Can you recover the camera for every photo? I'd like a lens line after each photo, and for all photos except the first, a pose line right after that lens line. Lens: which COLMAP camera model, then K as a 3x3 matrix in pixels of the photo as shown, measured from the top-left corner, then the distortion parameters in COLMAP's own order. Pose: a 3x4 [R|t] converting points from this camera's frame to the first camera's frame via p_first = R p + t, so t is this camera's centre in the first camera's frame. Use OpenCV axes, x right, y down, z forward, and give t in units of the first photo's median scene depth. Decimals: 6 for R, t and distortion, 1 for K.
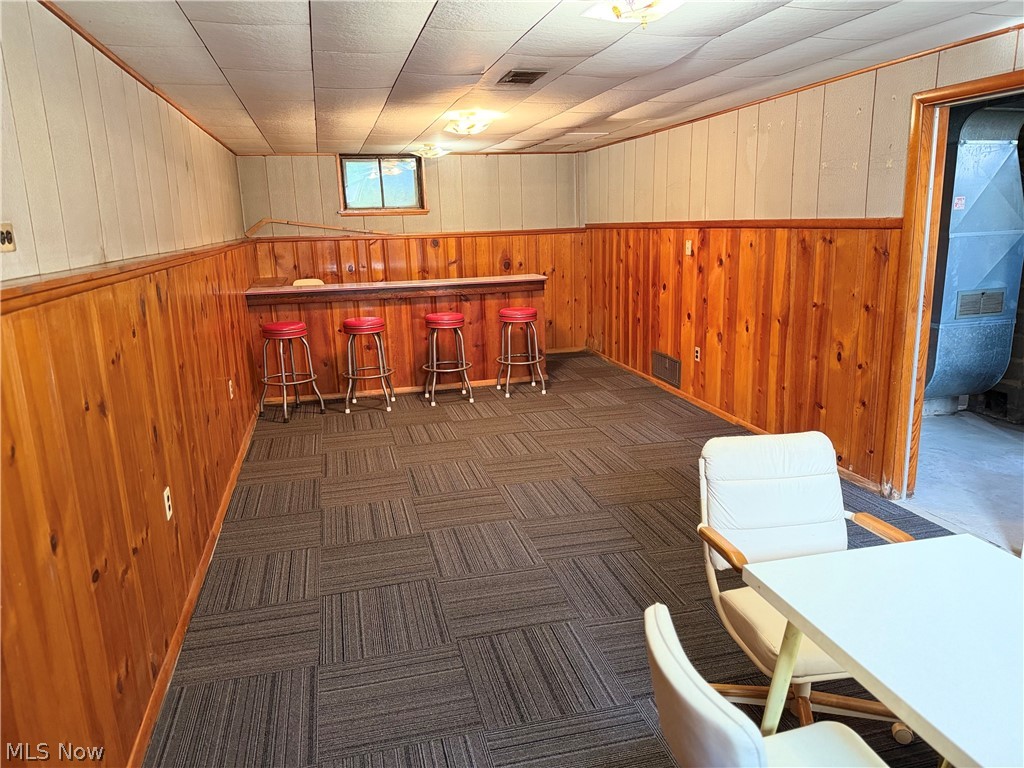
lens RADIAL K [[730.0, 0, 512.0], [0, 730.0, 384.0], [0, 0, 1]] dist [-0.000200, -0.000914]
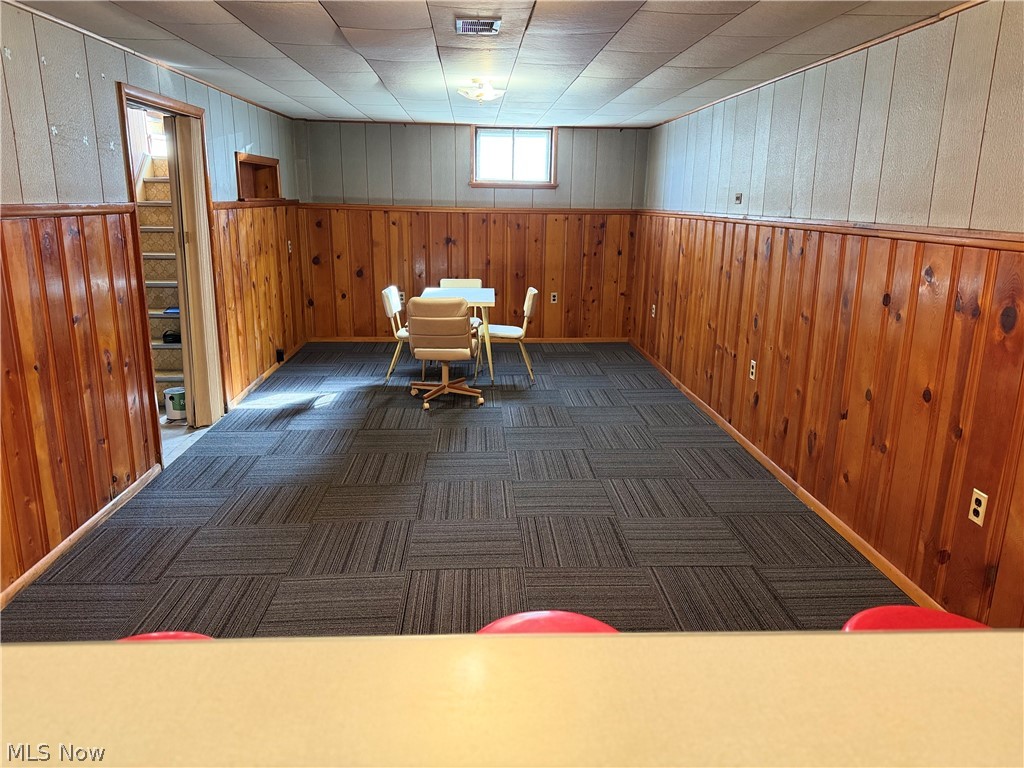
lens RADIAL K [[730.0, 0, 512.0], [0, 730.0, 384.0], [0, 0, 1]] dist [-0.000200, -0.000914]
pose [[-0.981451, -0.024004, 0.190207, -0.177878], [0.063028, 0.896583, 0.438368, -0.375583], [-0.181059, 0.442225, -0.878439, 1.730721]]
